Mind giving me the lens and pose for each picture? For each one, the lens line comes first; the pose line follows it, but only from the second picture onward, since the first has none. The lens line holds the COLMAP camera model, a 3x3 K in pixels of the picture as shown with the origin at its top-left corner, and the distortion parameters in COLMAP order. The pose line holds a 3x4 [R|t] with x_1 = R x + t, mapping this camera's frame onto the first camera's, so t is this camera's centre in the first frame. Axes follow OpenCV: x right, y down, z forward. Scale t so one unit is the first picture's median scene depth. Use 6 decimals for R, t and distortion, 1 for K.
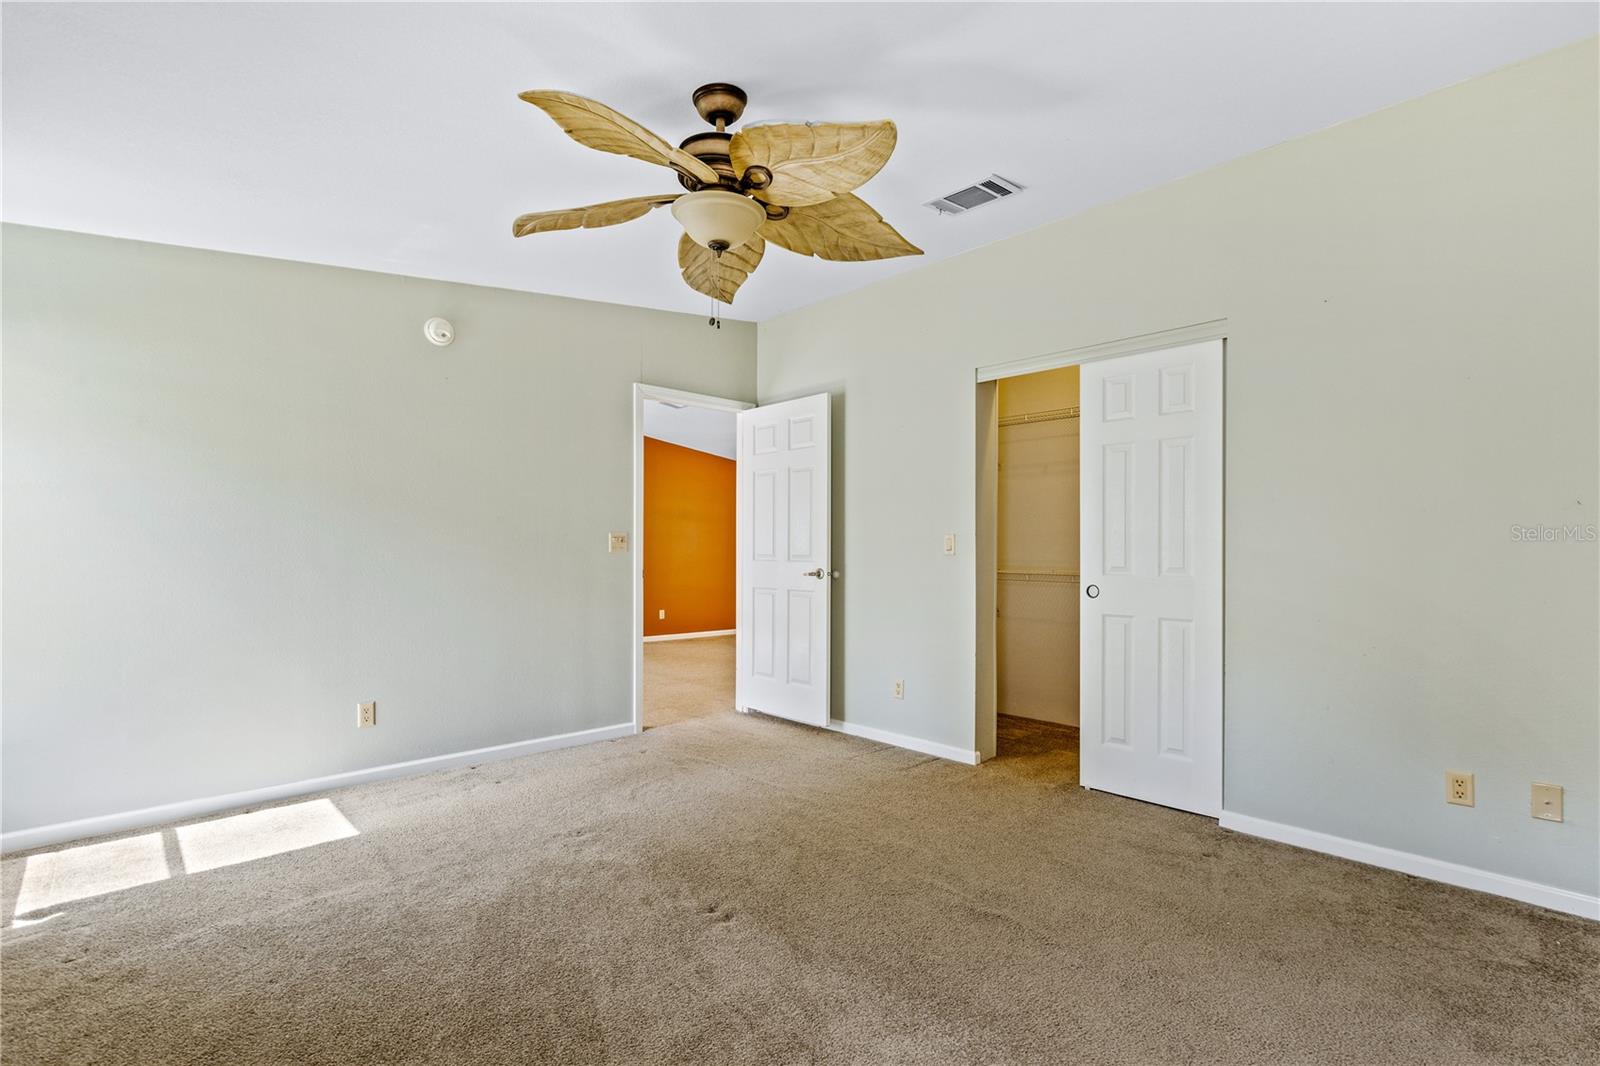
lens RADIAL K [[727.2, 0, 795.4], [0, 727.2, 541.7], [0, 0, 1]] dist [0.000533, -0.000100]
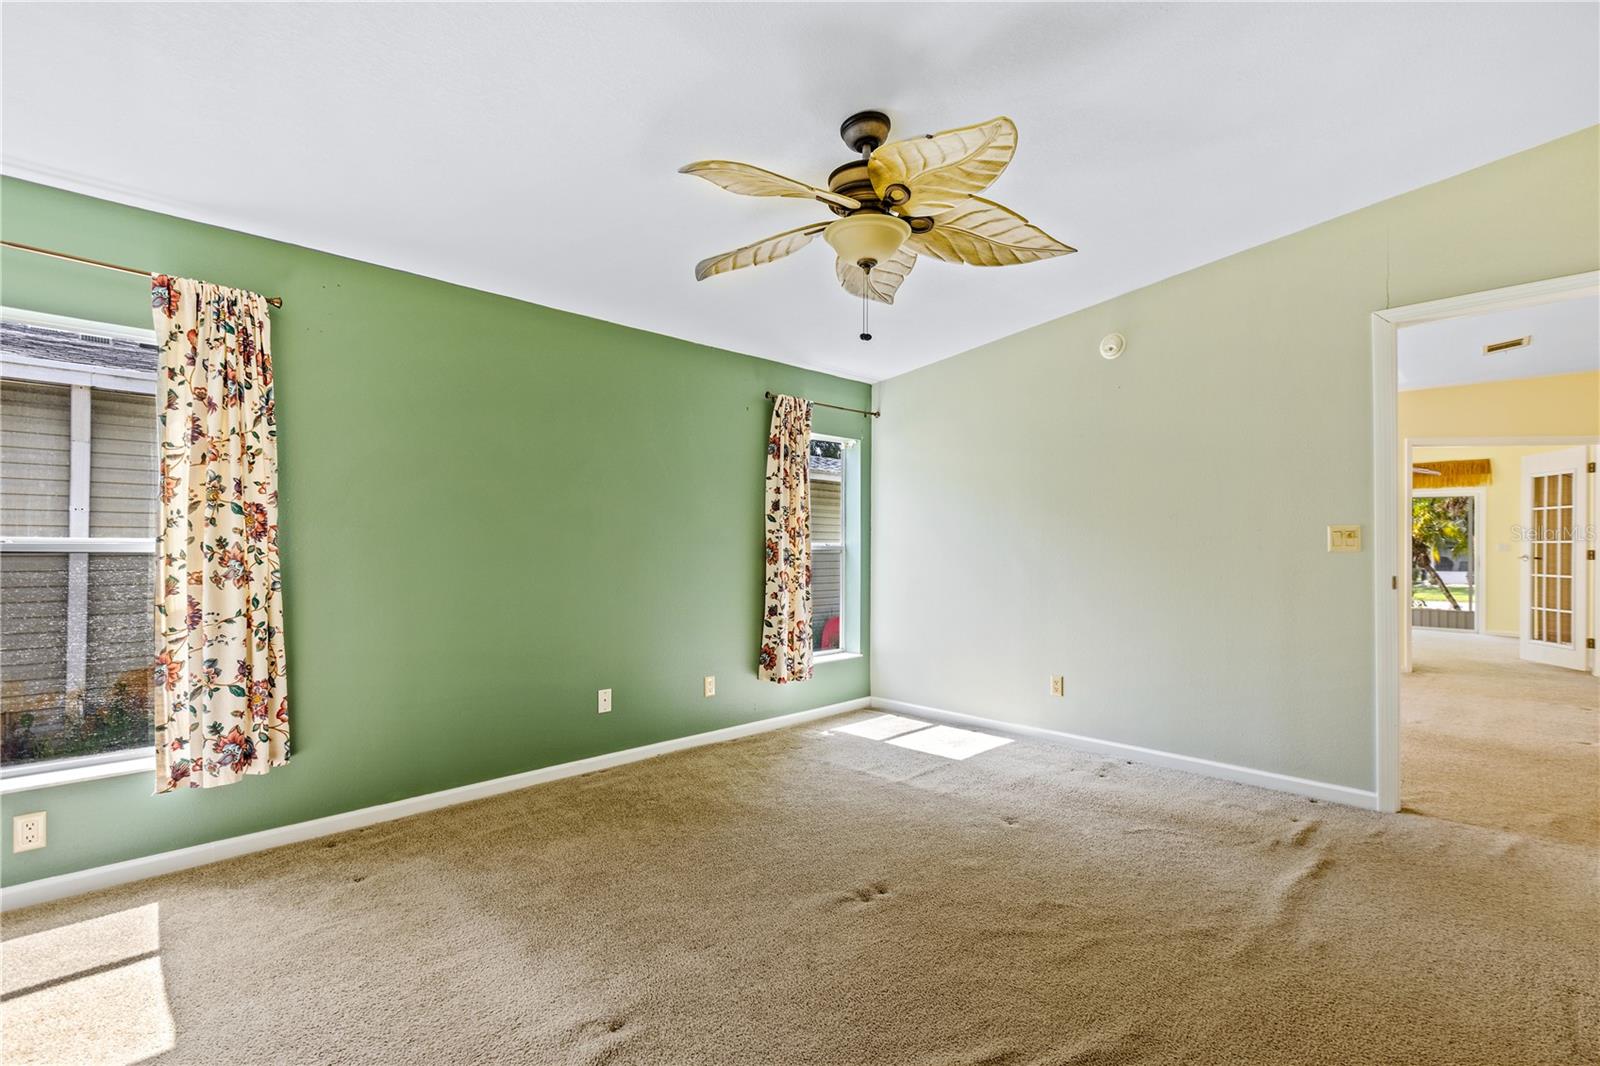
lens RADIAL K [[721.7, 0, 798.6], [0, 721.7, 537.5], [0, 0, 1]] dist [-0.000183, -0.000439]
pose [[0.021666, -0.018180, -0.999600, 0.609912], [0.010112, 0.999787, -0.017964, 0.008957], [0.999714, -0.009719, 0.021846, 0.557462]]
